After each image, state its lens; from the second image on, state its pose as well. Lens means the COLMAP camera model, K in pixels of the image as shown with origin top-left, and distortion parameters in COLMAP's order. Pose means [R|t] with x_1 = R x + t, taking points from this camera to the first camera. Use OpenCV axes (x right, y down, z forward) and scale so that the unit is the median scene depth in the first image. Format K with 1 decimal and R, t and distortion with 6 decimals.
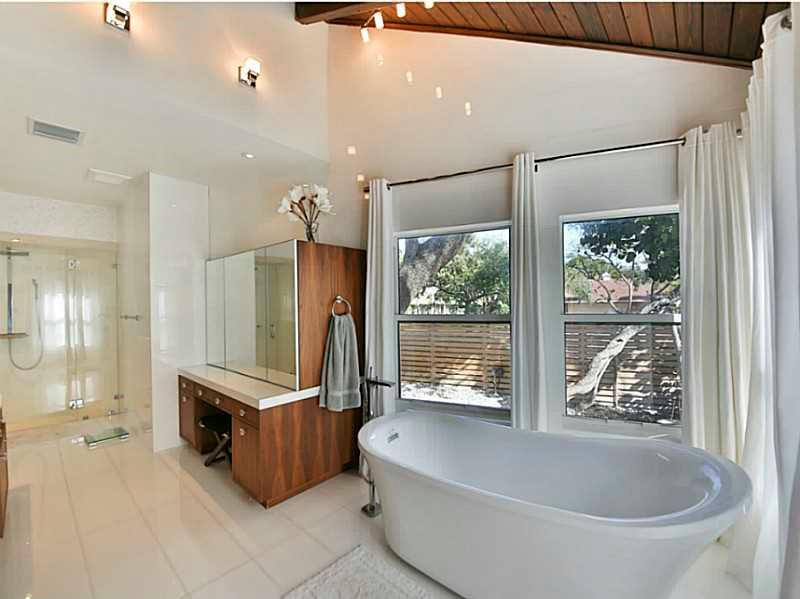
lens RADIAL K [[333.8, 0, 400.0], [0, 333.8, 299.5], [0, 0, 1]] dist [0.022901, -0.016386]
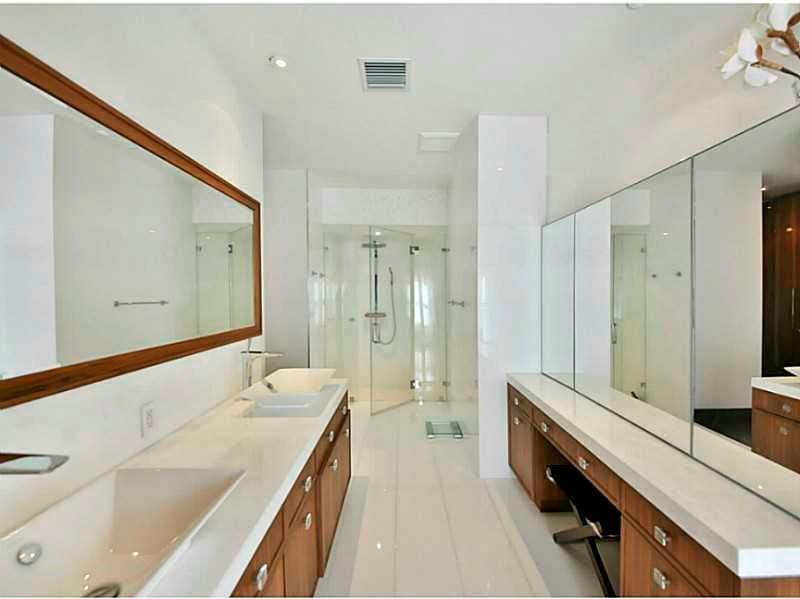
lens RADIAL K [[333.8, 0, 400.0], [0, 333.8, 299.5], [0, 0, 1]] dist [0.022901, -0.016386]
pose [[0.663141, 0.024190, -0.748104, -0.273546], [0.000535, 0.999462, 0.032792, 0.016873], [0.748494, -0.022146, 0.662771, 0.343689]]
